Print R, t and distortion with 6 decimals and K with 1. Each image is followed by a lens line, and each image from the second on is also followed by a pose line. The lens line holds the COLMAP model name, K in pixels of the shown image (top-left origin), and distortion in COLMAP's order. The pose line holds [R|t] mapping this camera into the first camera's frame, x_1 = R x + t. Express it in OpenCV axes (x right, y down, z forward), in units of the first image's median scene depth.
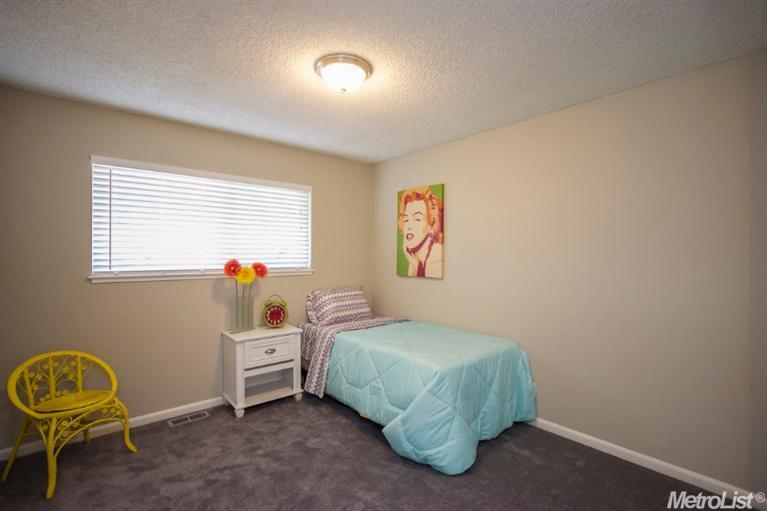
lens RADIAL K [[352.6, 0, 381.5], [0, 352.6, 255.9], [0, 0, 1]] dist [-0.018447, 0.001100]
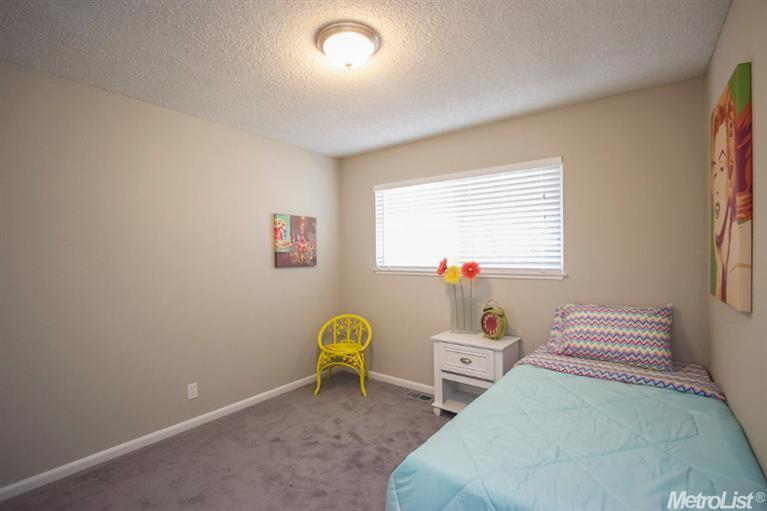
lens RADIAL K [[352.6, 0, 381.7], [0, 352.6, 256.3], [0, 0, 1]] dist [-0.018447, 0.001100]
pose [[0.201356, 0.003052, -0.979513, 0.510332], [0.006106, 0.999972, 0.004371, -0.000701], [0.979499, -0.006861, 0.201331, 0.601083]]
